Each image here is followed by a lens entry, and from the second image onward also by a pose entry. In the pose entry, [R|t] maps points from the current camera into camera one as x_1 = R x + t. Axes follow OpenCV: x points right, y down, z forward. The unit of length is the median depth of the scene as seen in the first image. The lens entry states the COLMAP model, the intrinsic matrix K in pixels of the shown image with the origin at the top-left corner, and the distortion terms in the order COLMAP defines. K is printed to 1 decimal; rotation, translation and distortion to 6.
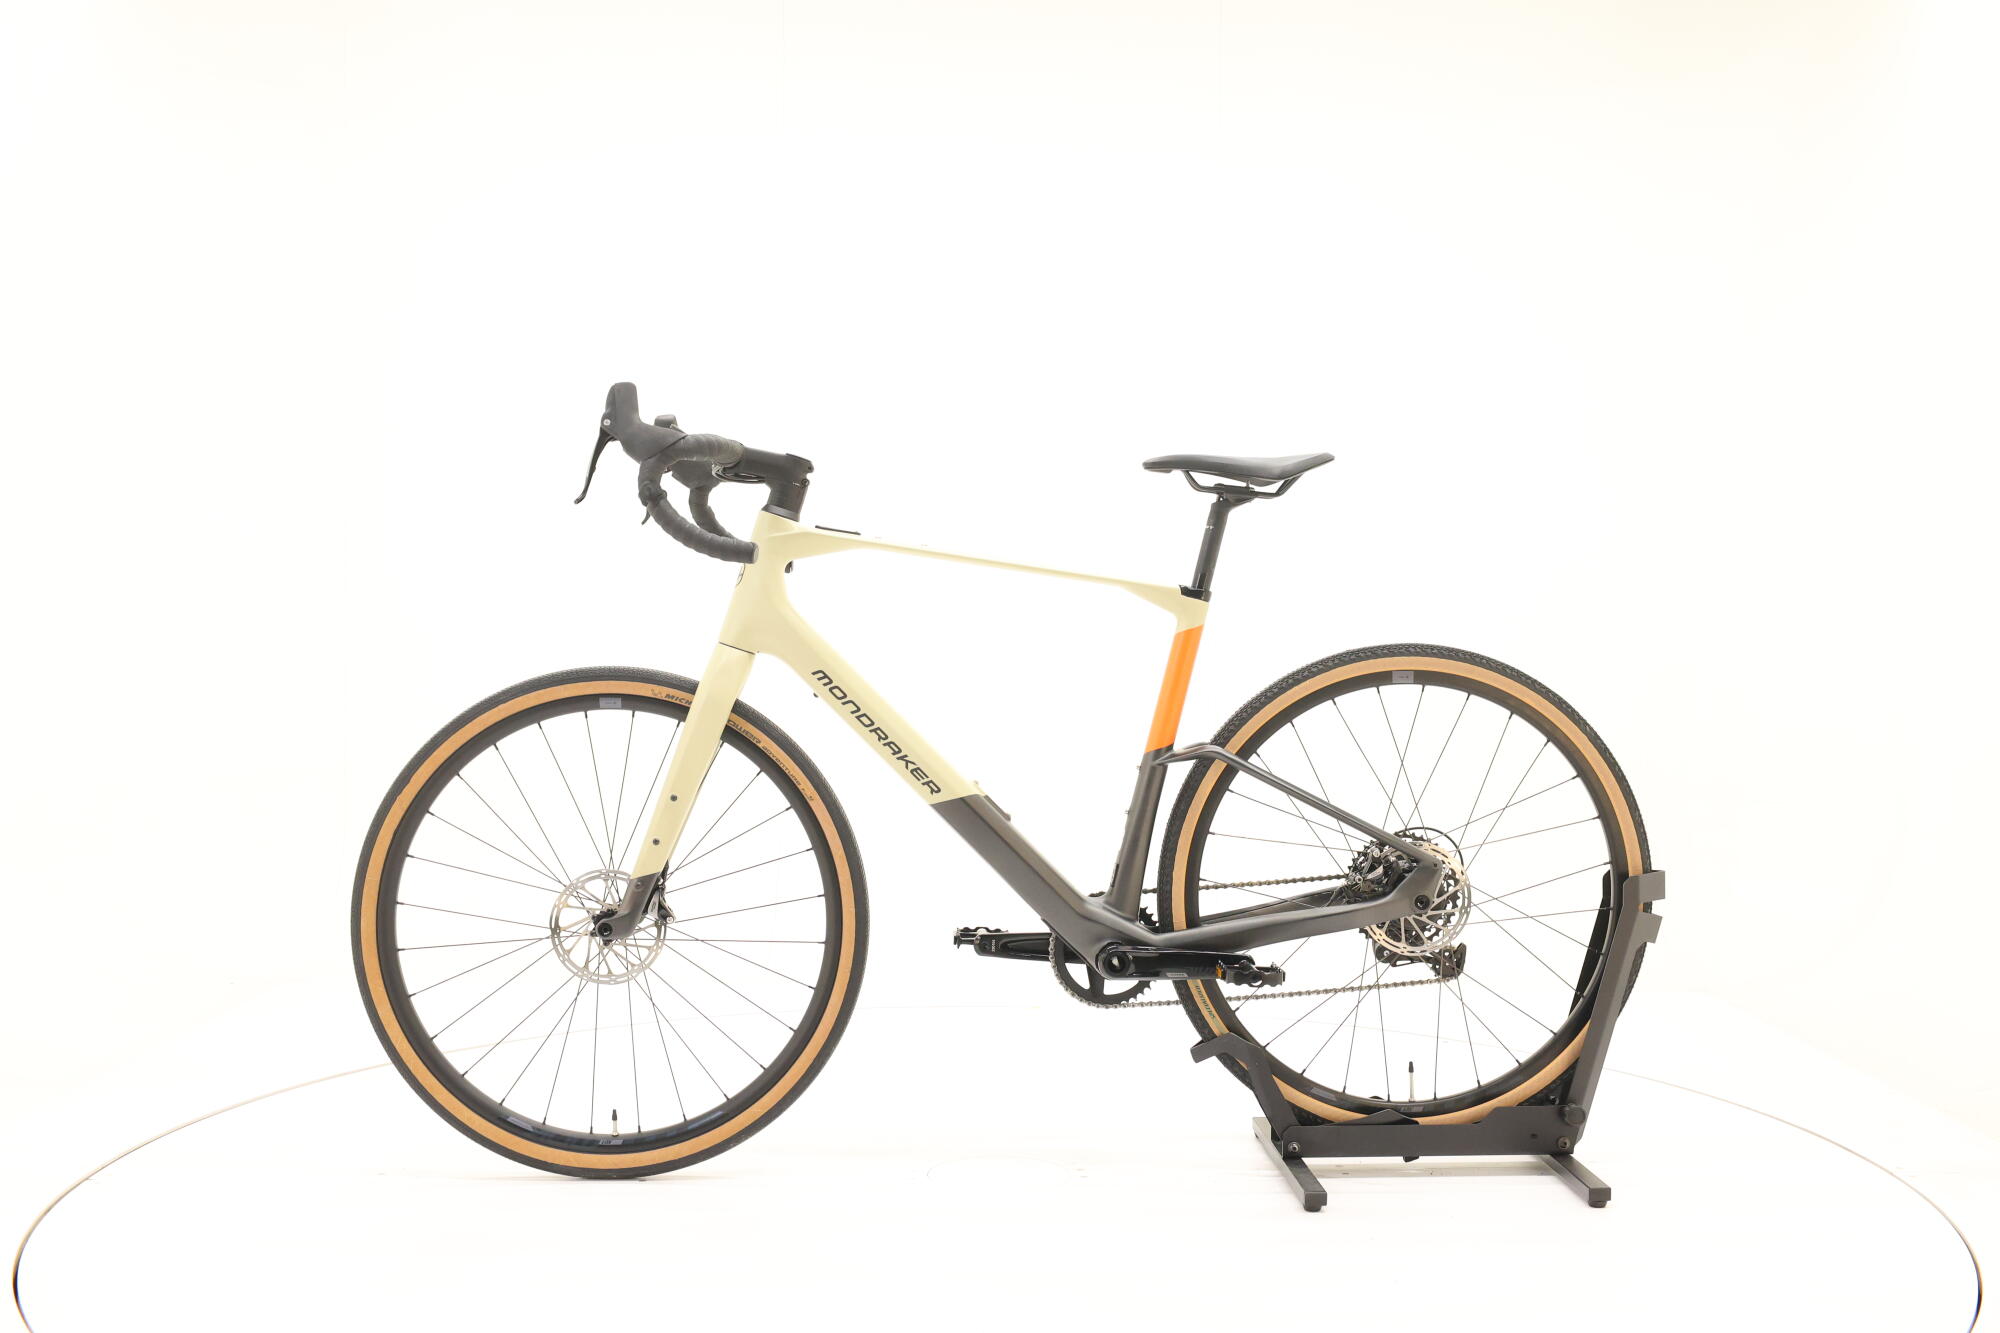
lens RADIAL K [[2121.8, 0, 1000.0], [0, 2121.8, 666.5], [0, 0, 1]] dist [-0.001359, -0.002192]
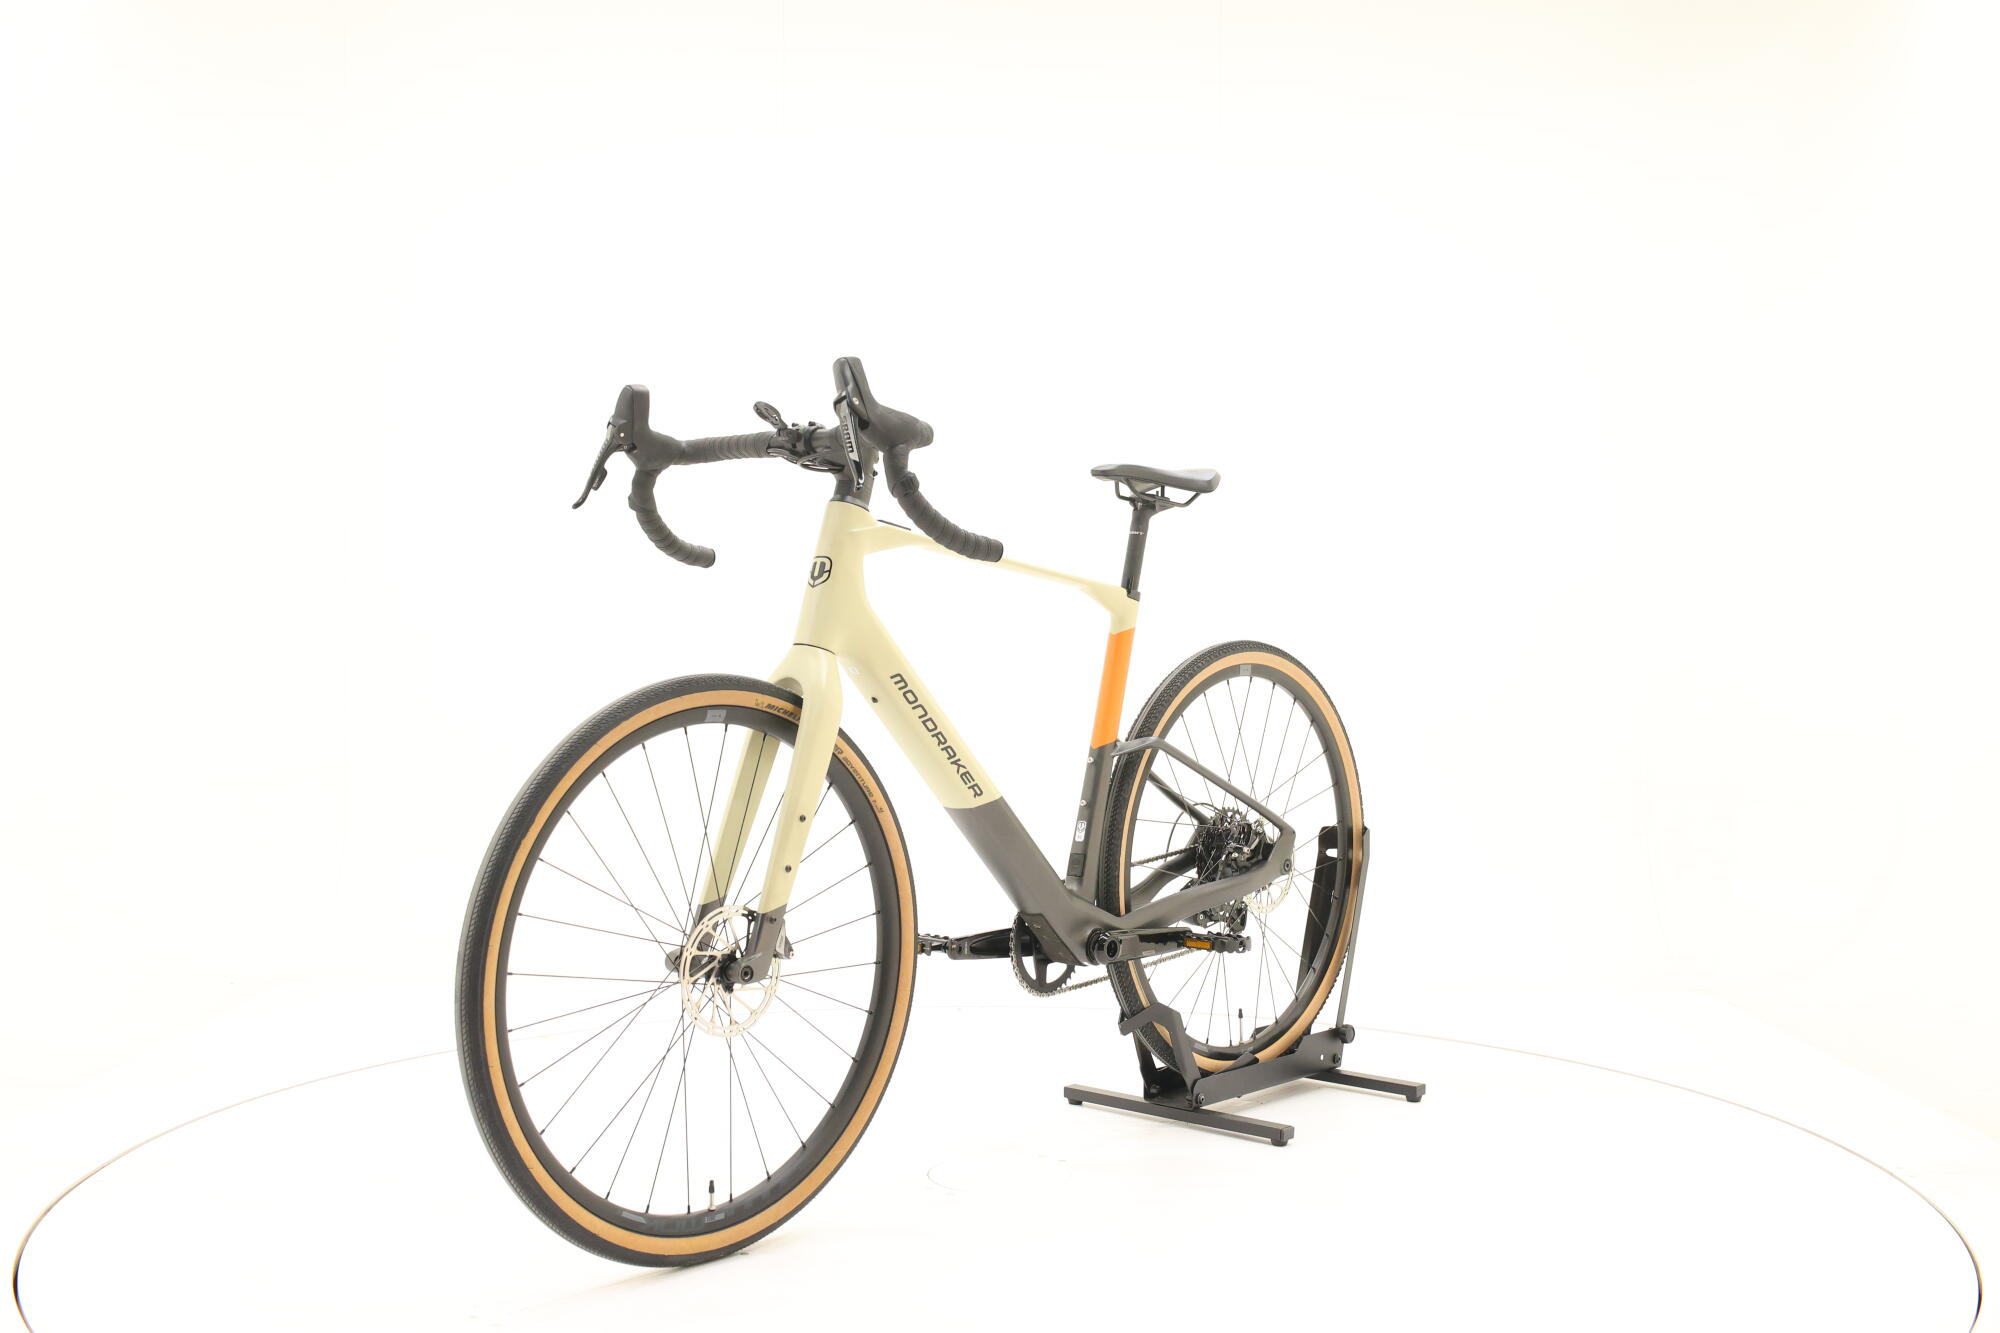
lens RADIAL K [[2121.8, 0, 1000.0], [0, 2121.8, 666.5], [0, 0, 1]] dist [-0.001359, -0.002192]
pose [[0.701106, -0.017028, 0.712854, -0.712489], [0.015188, 0.999845, 0.008946, -0.009032], [-0.712895, 0.004555, 0.701256, 0.297647]]
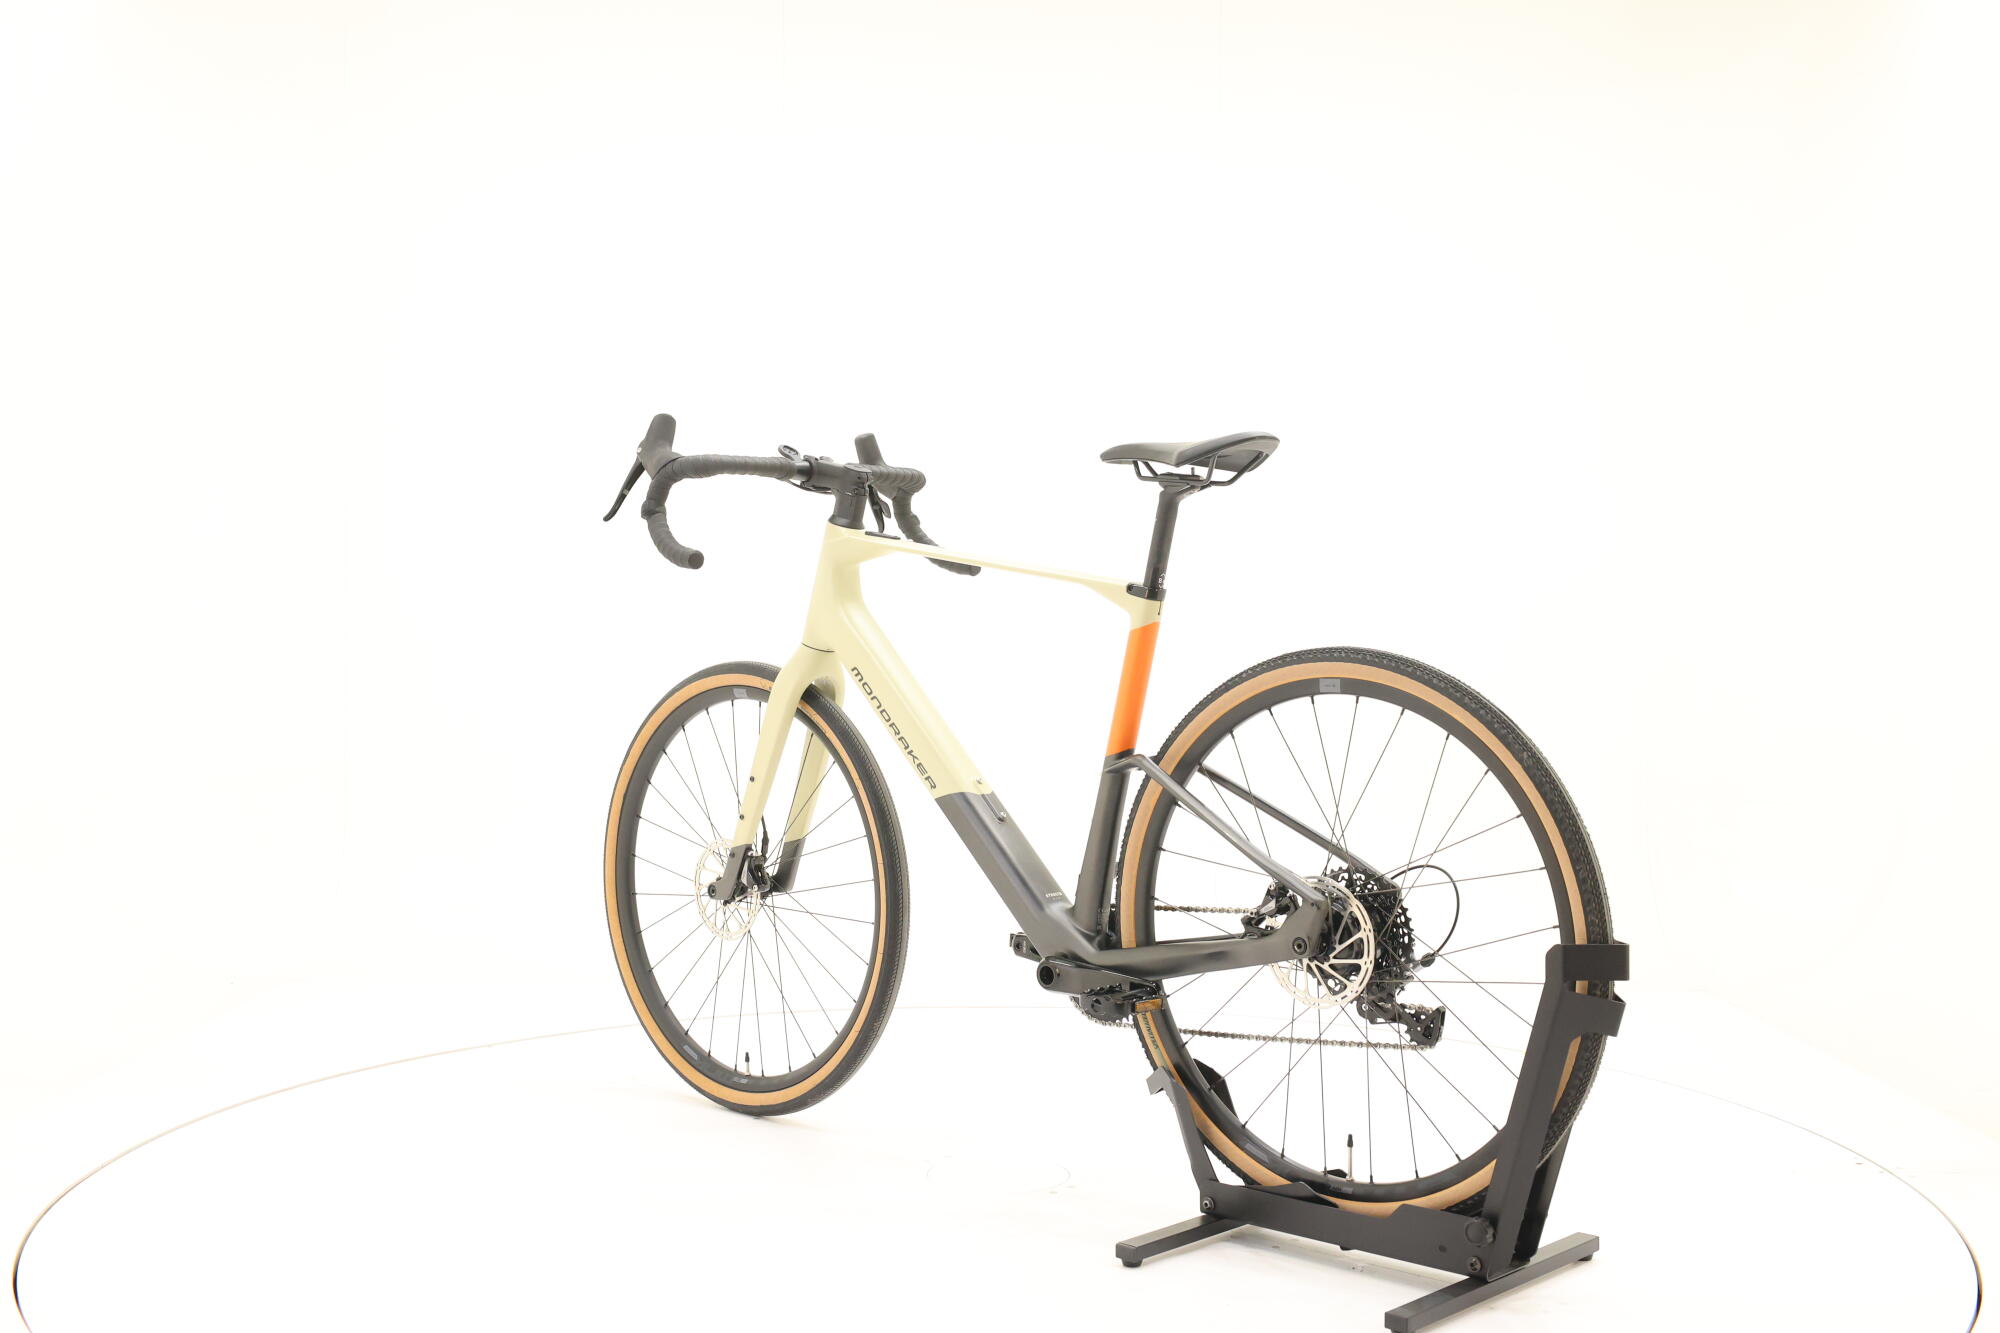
lens RADIAL K [[2121.8, 0, 1000.0], [0, 2121.8, 666.5], [0, 0, 1]] dist [-0.001359, -0.002192]
pose [[0.700872, 0.016167, -0.713104, 0.709713], [-0.013028, 0.999866, 0.009864, -0.009633], [0.713168, 0.002377, 0.700989, 0.300355]]
